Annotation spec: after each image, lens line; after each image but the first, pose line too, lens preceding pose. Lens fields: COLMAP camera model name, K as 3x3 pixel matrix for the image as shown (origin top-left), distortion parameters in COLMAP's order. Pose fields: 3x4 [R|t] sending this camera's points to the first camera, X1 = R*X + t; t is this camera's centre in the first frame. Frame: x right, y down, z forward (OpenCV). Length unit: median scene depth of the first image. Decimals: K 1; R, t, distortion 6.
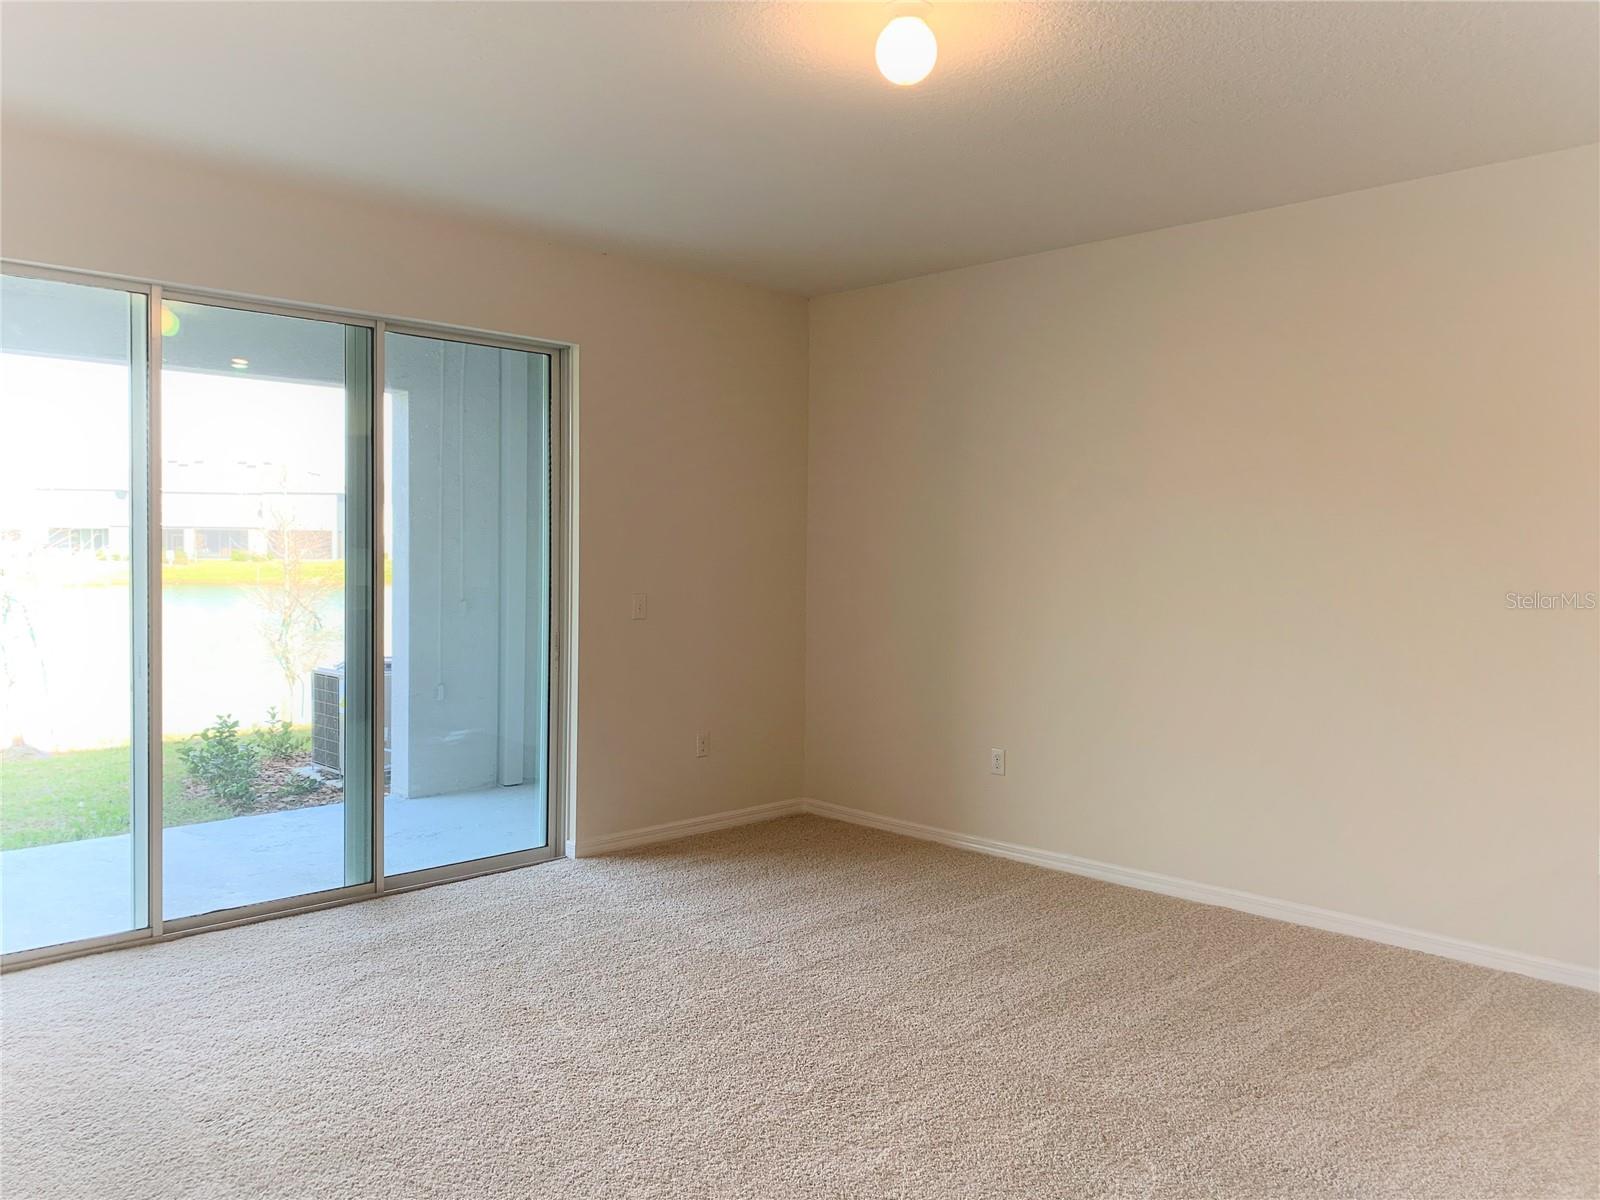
lens RADIAL K [[1233.6, 0, 801.4], [0, 1233.6, 595.2], [0, 0, 1]] dist [0.005366, -0.011145]
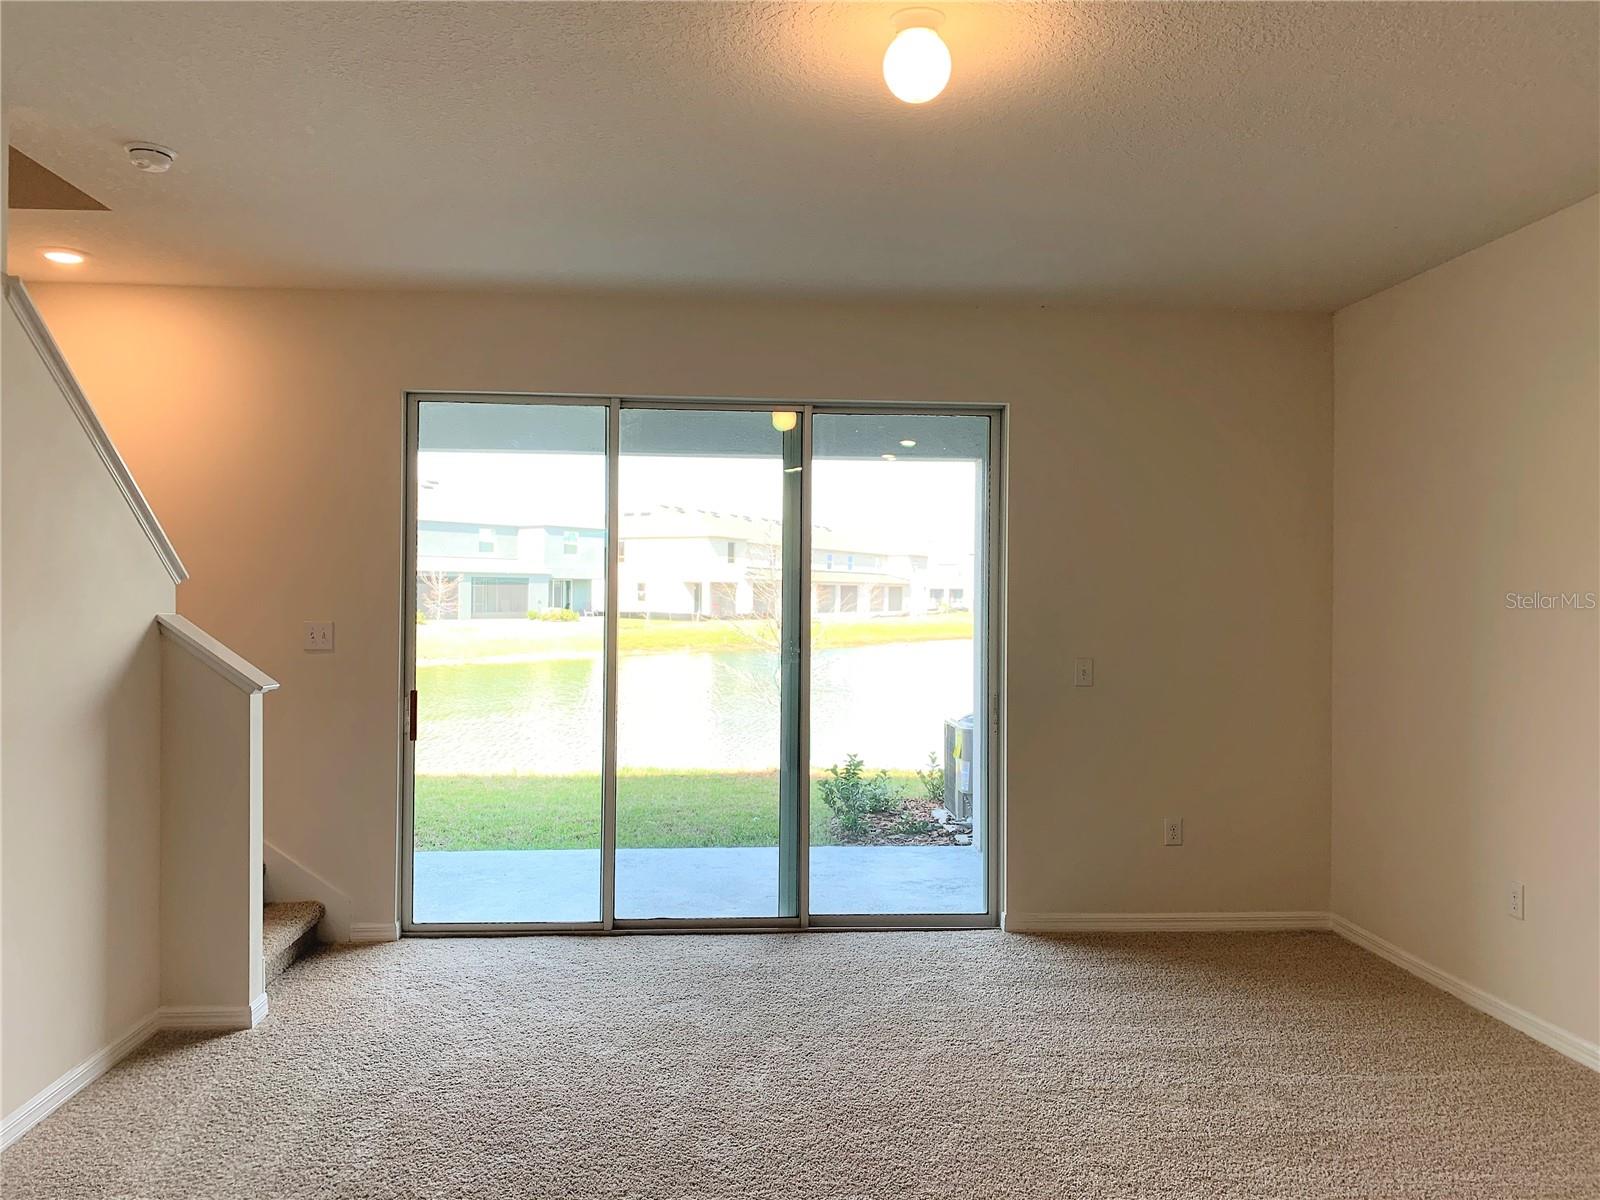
lens RADIAL K [[1252.7, 0, 811.7], [0, 1252.7, 603.0], [0, 0, 1]] dist [0.006596, -0.010262]
pose [[0.767635, 0.005946, -0.640859, 0.367338], [-0.029012, 0.999254, -0.025479, -0.016198], [0.640230, 0.038151, 0.767235, 0.154185]]
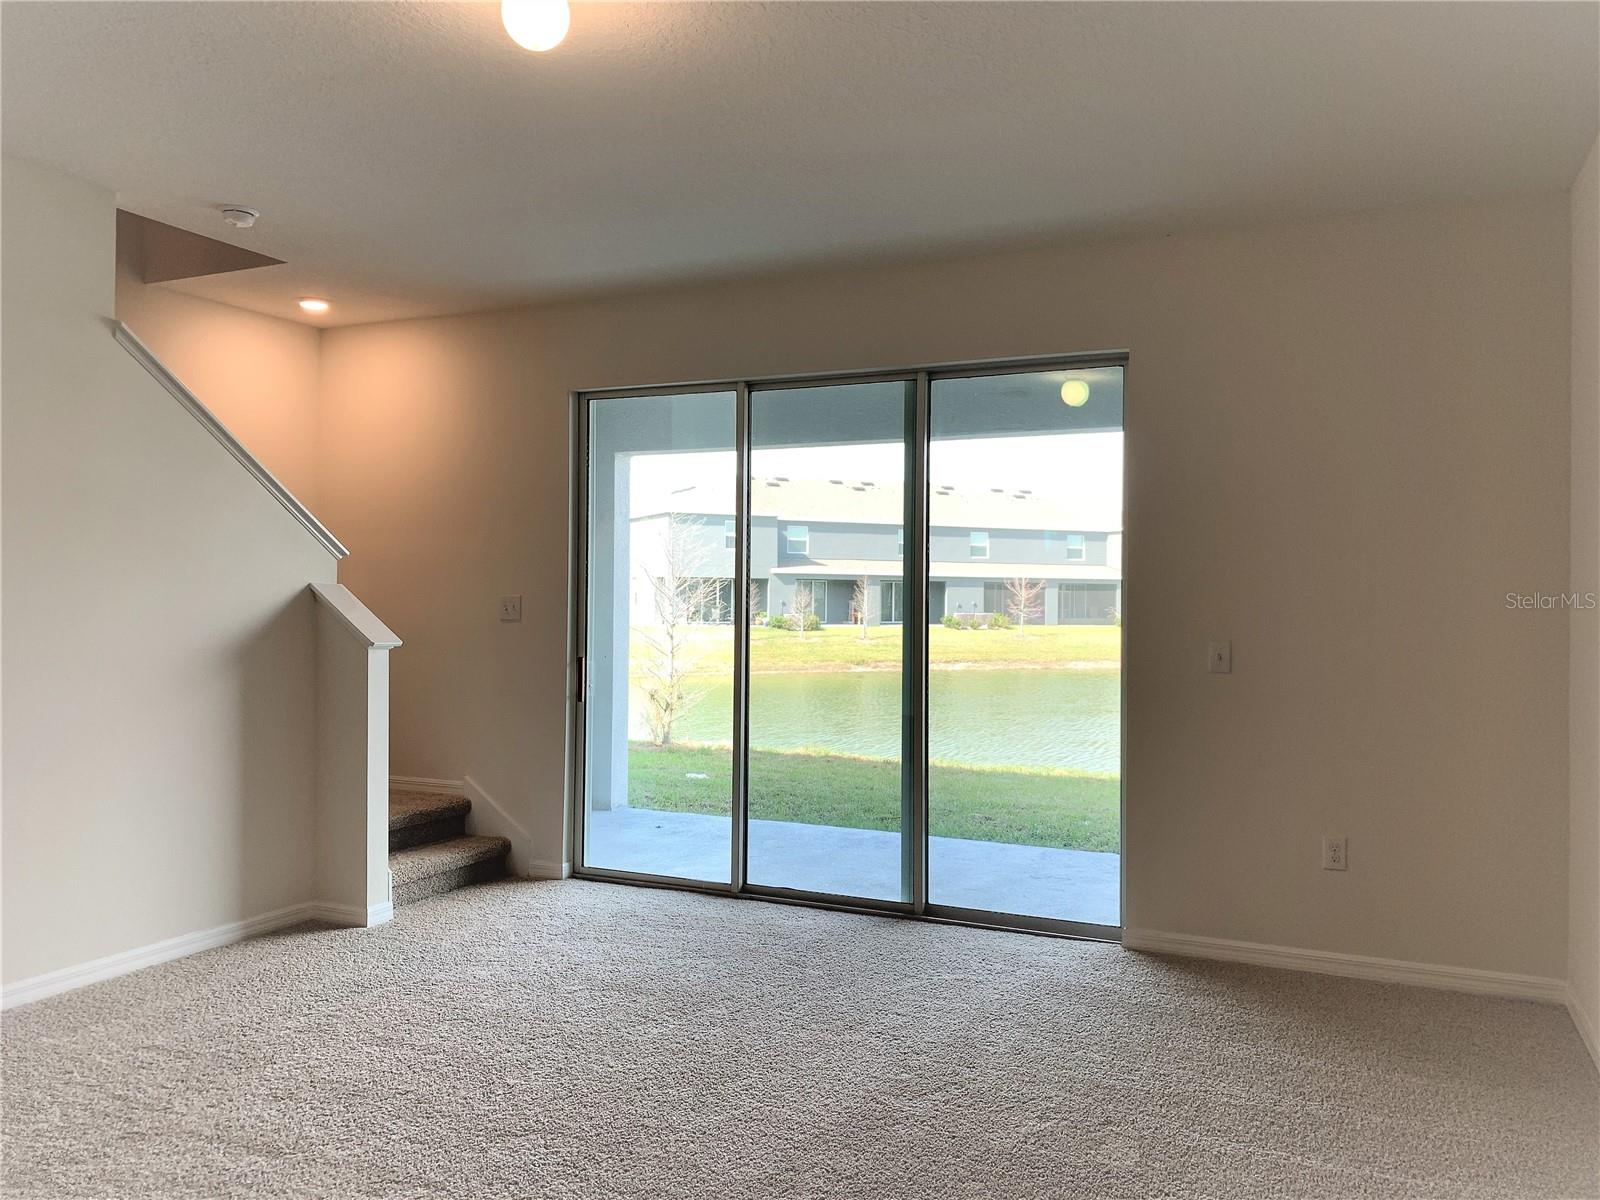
lens RADIAL K [[1252.7, 0, 811.7], [0, 1252.7, 603.0], [0, 0, 1]] dist [0.006596, -0.010262]
pose [[0.367304, 0.002931, -0.930096, 0.612747], [-0.044643, 0.998898, -0.014482, -0.004196], [0.929029, 0.046841, 0.367031, 0.518895]]
